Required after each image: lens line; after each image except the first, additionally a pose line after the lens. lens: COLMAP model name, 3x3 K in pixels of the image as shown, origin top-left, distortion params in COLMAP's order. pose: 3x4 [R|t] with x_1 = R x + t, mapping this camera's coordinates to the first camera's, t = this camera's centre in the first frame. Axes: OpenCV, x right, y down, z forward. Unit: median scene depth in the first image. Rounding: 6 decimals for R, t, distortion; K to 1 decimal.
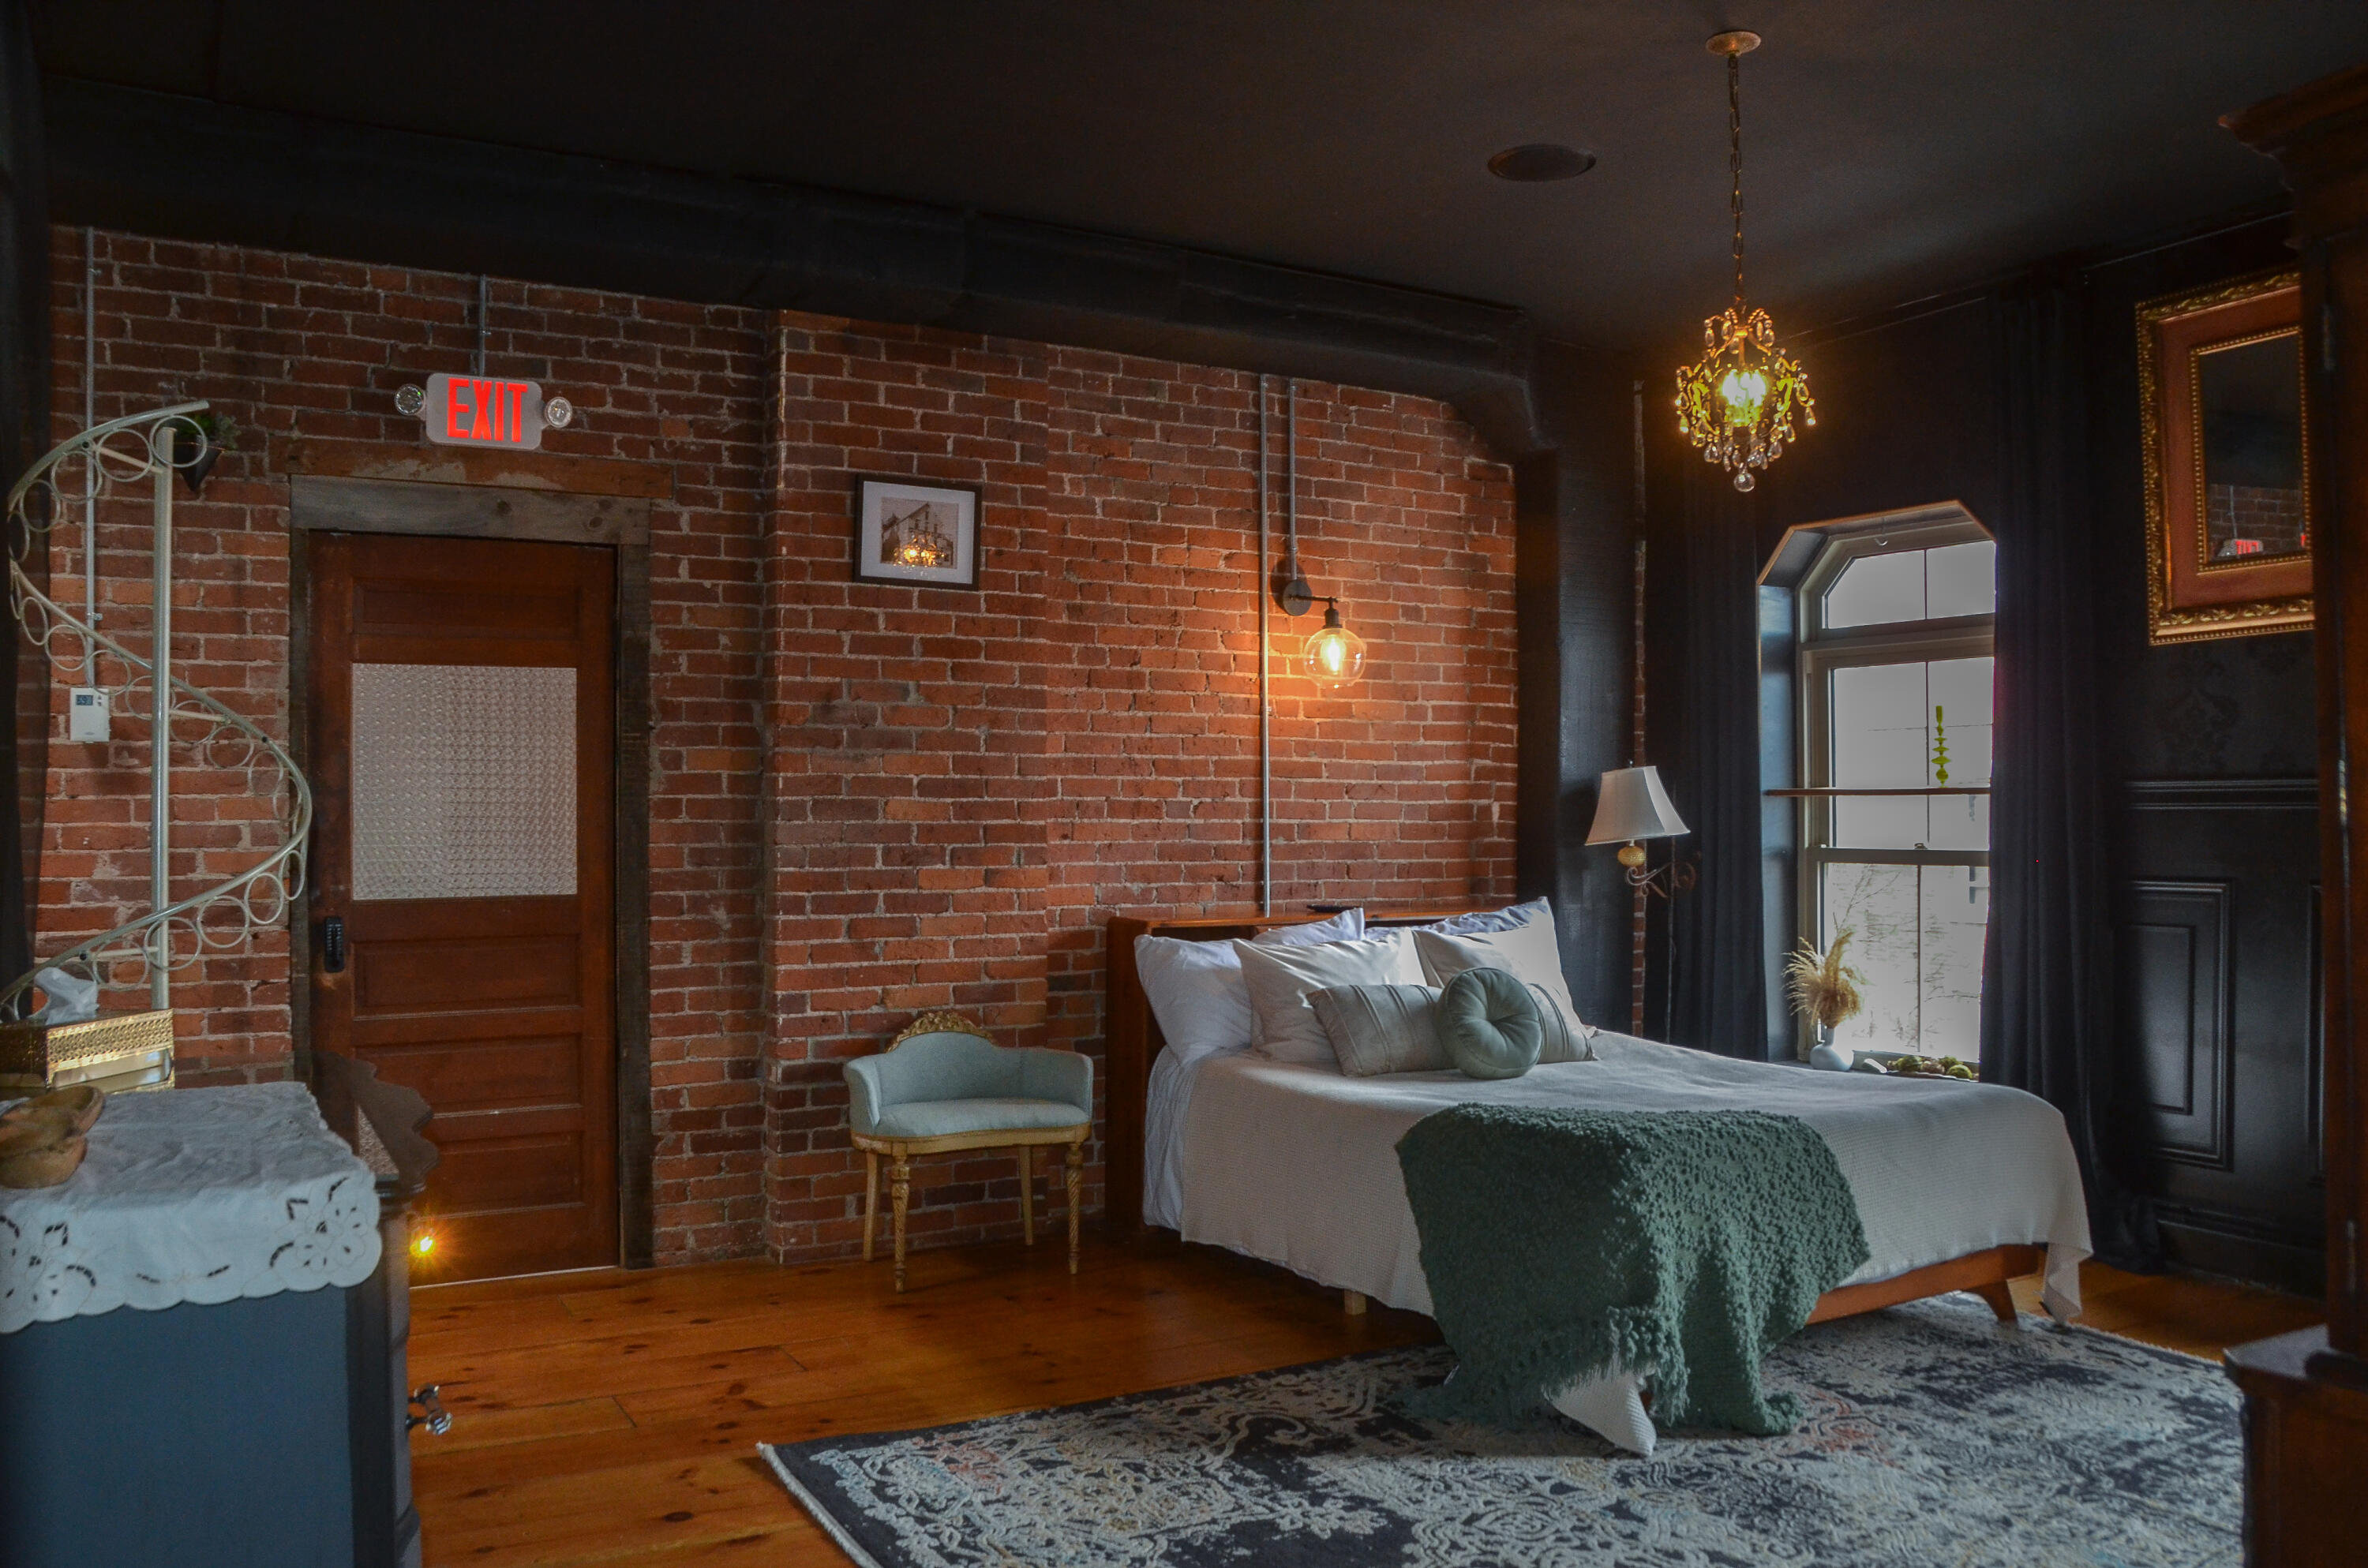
lens RADIAL K [[1837.0, 0, 1170.5], [0, 1837.0, 805.6], [0, 0, 1]] dist [-0.170190, 0.132978]
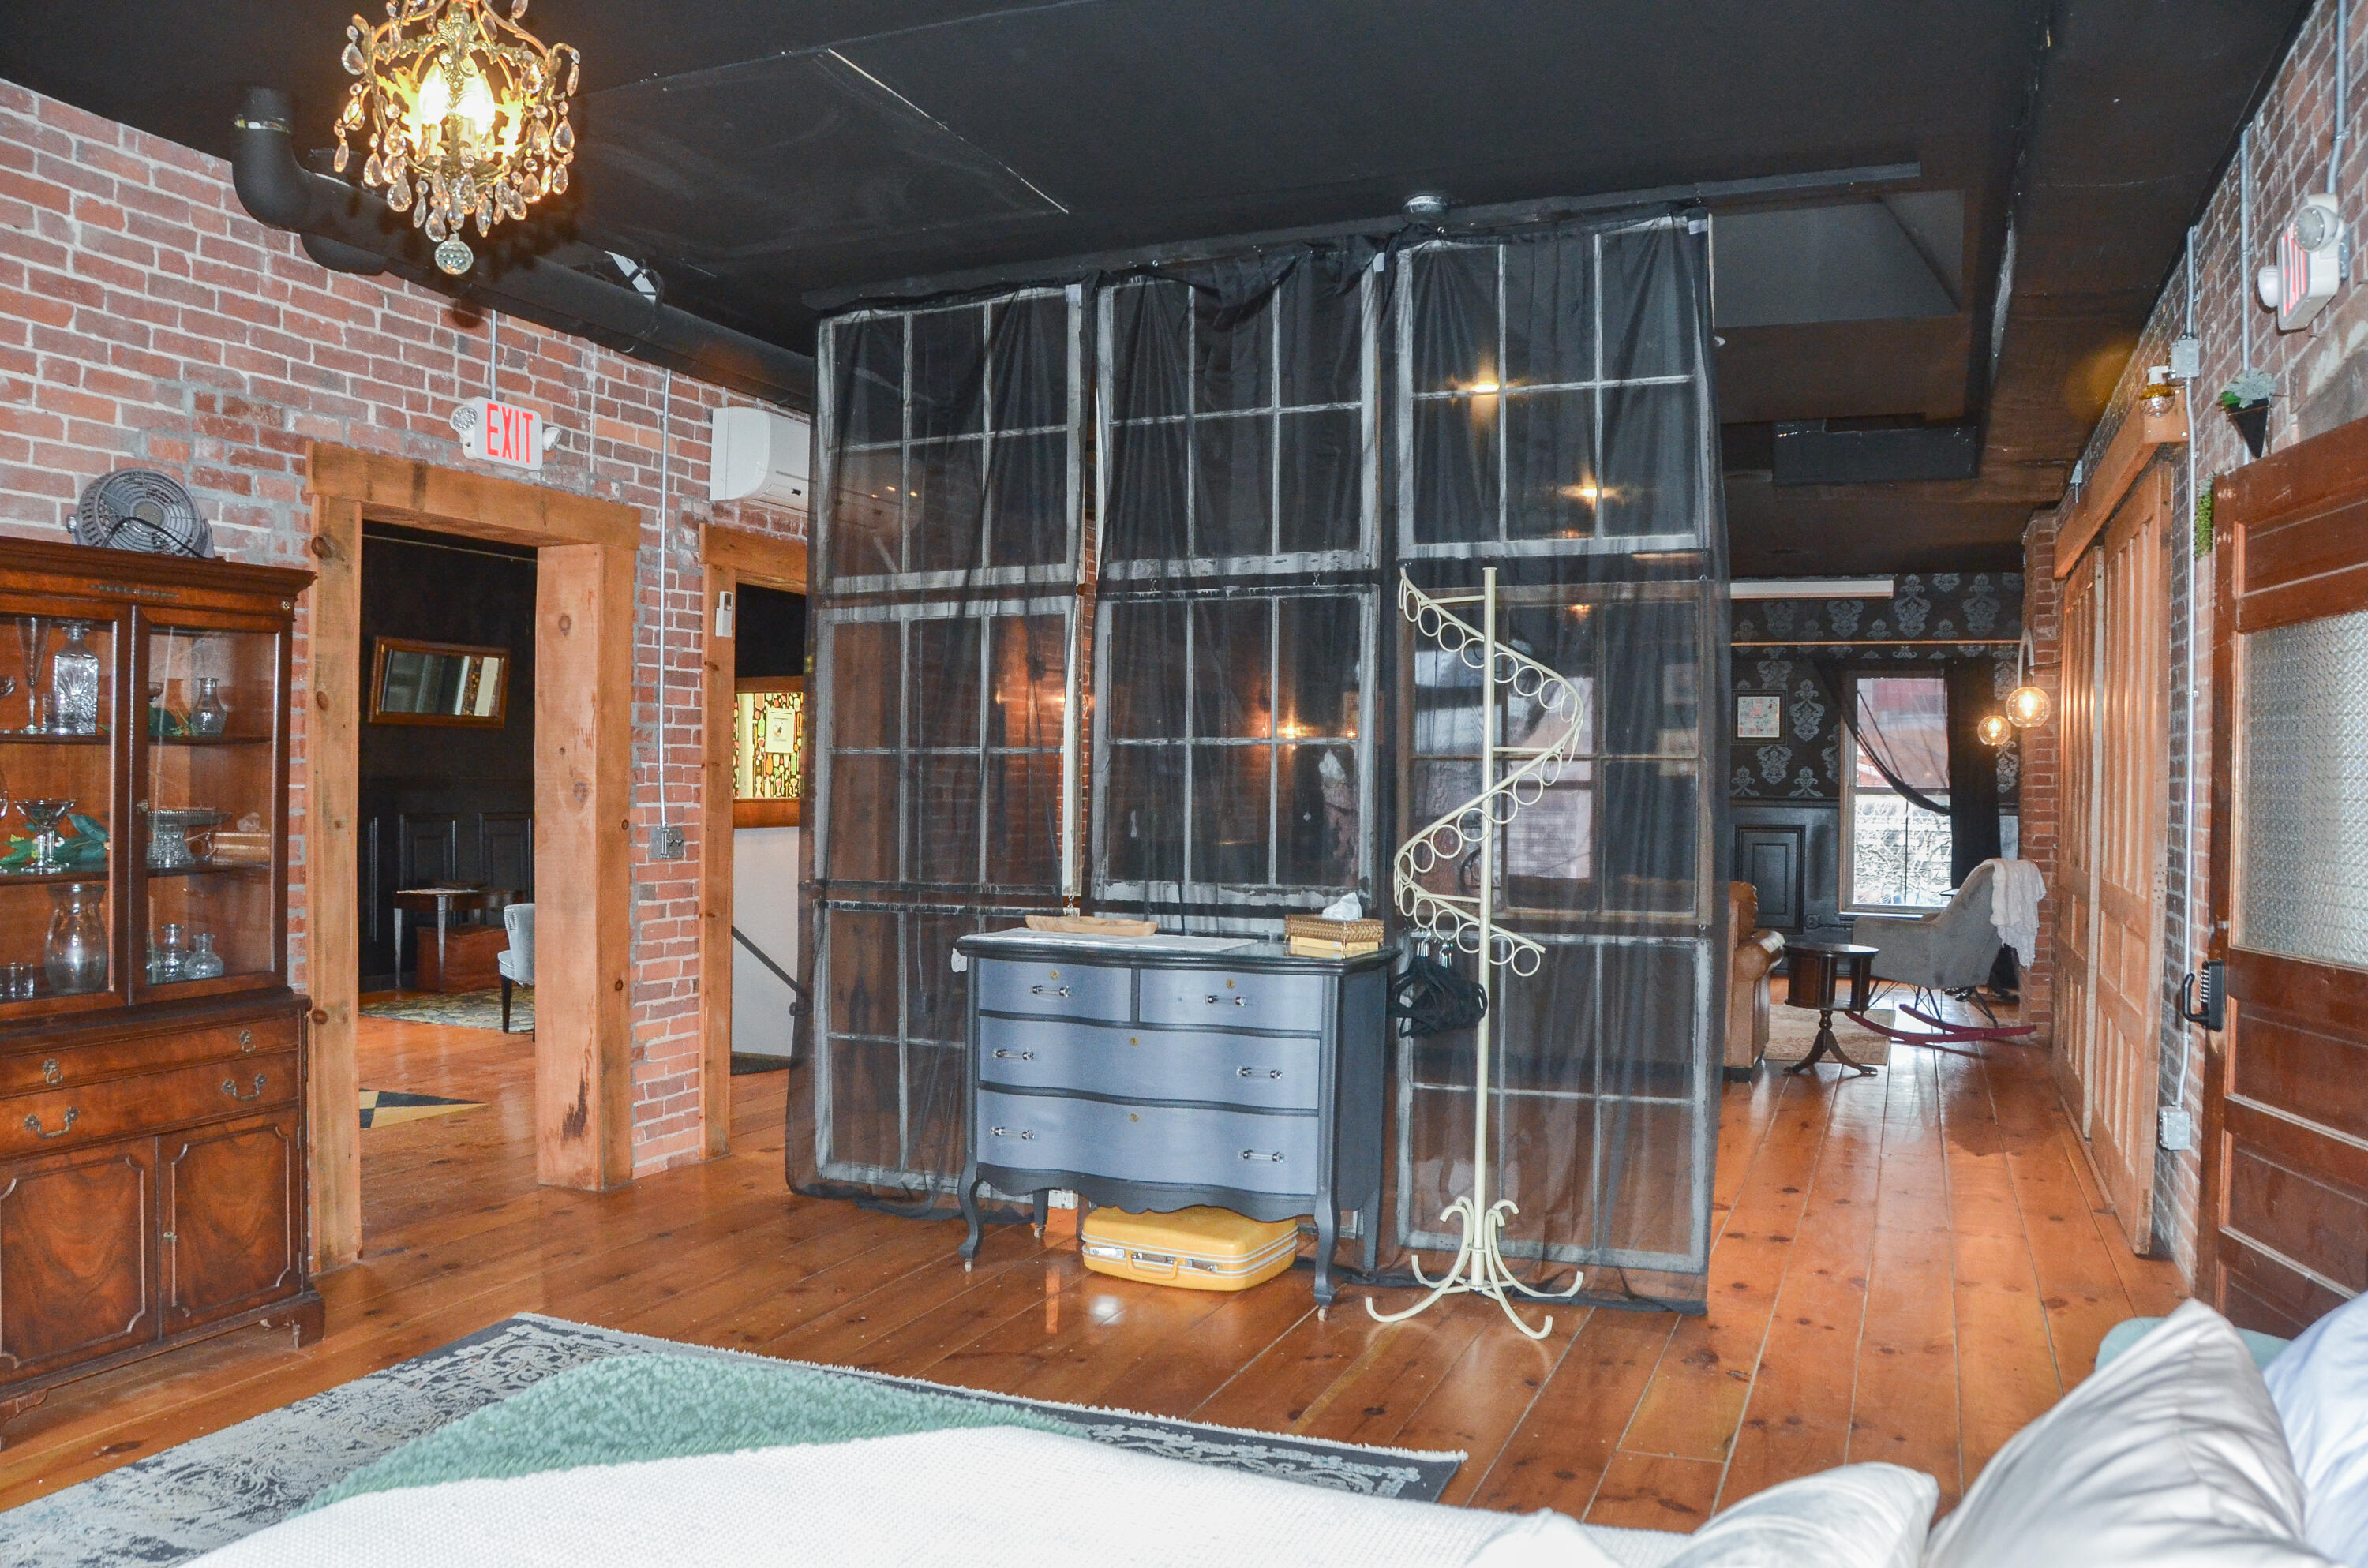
lens RADIAL K [[1837.0, 0, 1170.5], [0, 1837.0, 805.6], [0, 0, 1]] dist [-0.170190, 0.132978]
pose [[-0.794160, 0.001577, -0.607706, 0.557124], [-0.005952, 0.999928, 0.010373, -0.016433], [0.607679, 0.011855, -0.794094, 1.850548]]
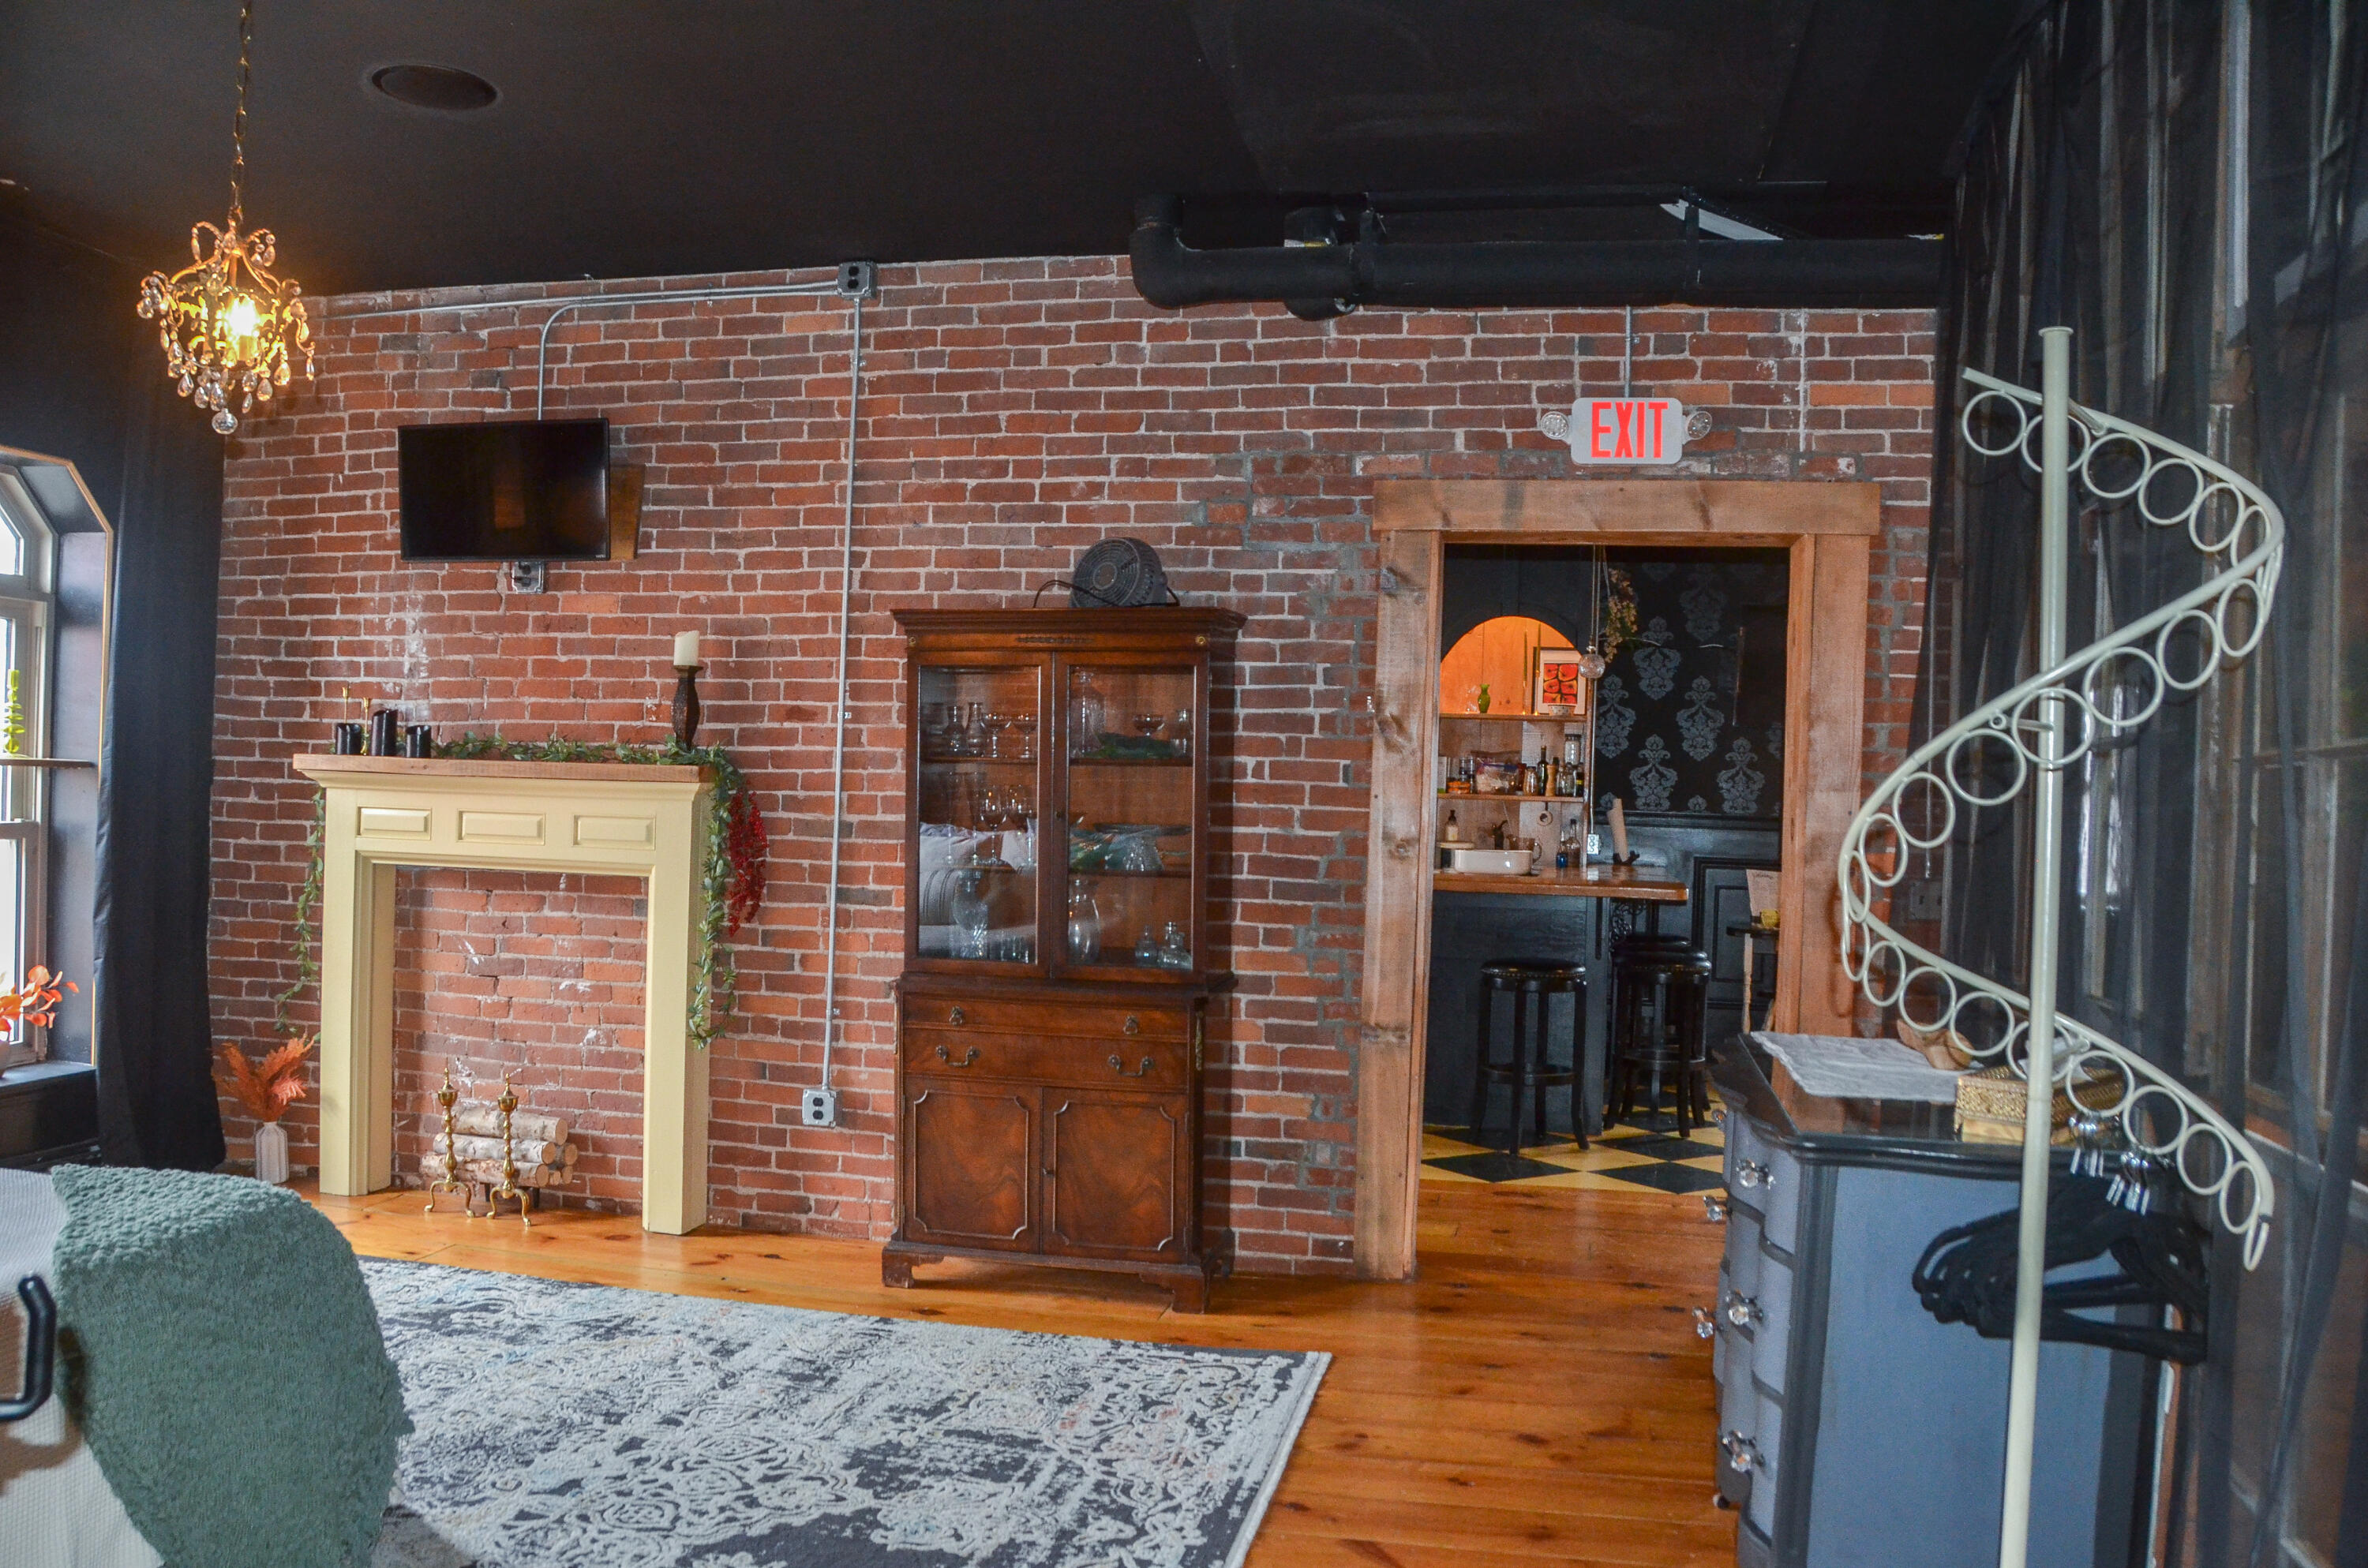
lens RADIAL K [[1837.0, 0, 1170.5], [0, 1837.0, 805.6], [0, 0, 1]] dist [-0.170190, 0.132978]
pose [[-0.739044, -0.024952, 0.673195, -0.693242], [-0.033045, 0.999454, 0.000767, -0.012180], [-0.672847, -0.021678, -0.739464, 1.540858]]
